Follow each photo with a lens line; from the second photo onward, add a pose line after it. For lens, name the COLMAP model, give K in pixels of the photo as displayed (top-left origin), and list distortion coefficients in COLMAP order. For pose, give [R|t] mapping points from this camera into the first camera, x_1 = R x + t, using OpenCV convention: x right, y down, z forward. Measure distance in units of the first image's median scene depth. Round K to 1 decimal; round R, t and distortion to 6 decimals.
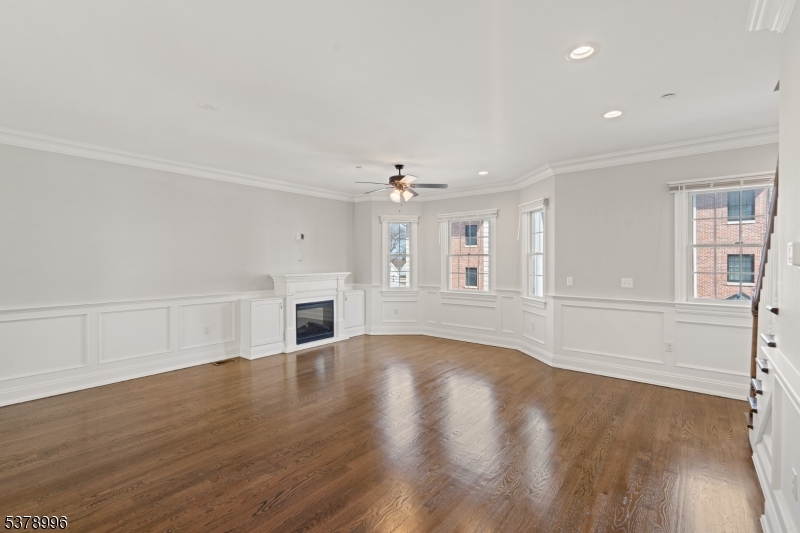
lens RADIAL K [[372.2, 0, 400.2], [0, 372.2, 262.9], [0, 0, 1]] dist [0.005184, 0.000403]
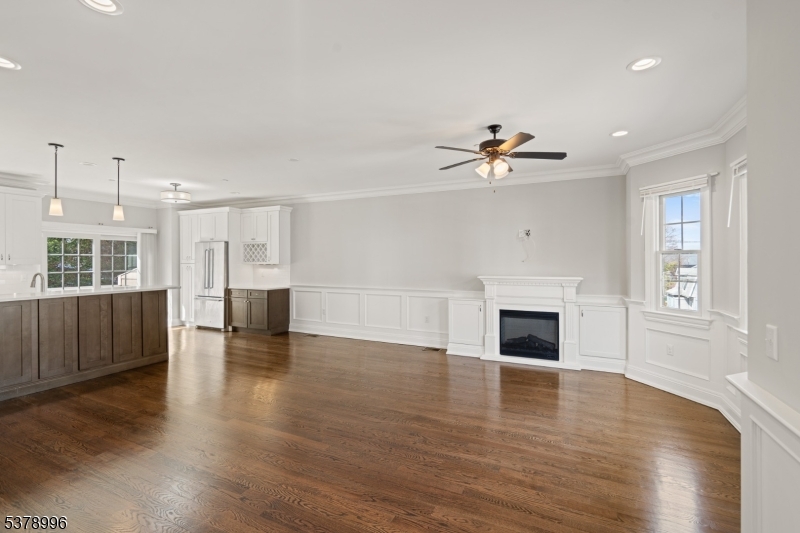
lens RADIAL K [[372.2, 0, 396.9], [0, 372.2, 263.1], [0, 0, 1]] dist [0.005184, 0.000403]
pose [[0.219260, 0.004237, -0.975657, 0.544255], [-0.009627, 0.999951, 0.002179, -0.001197], [0.975619, 0.008914, 0.219290, 0.558453]]
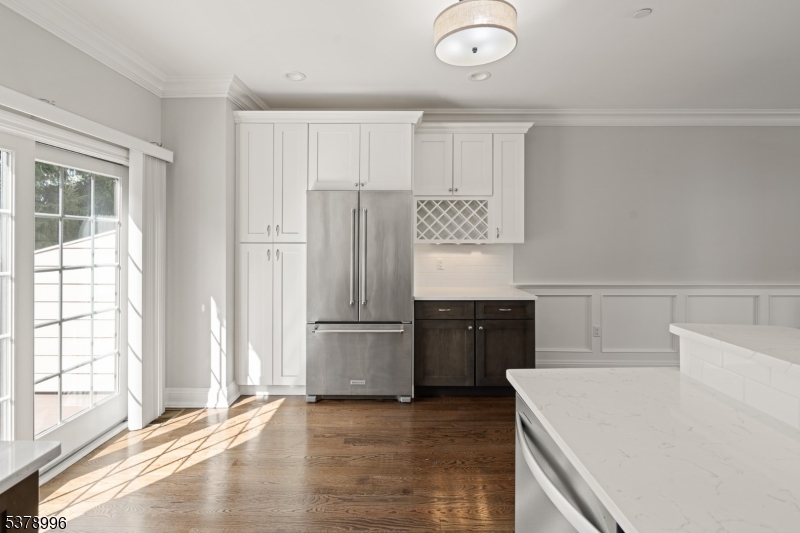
lens RADIAL K [[372.2, 0, 402.1], [0, 372.2, 239.6], [0, 0, 1]] dist [0.005184, 0.000403]
pose [[0.628213, -0.005497, -0.778022, -0.382783], [-0.007070, 0.999893, -0.012774, 0.011153], [0.778009, 0.013525, 0.628107, -0.070582]]
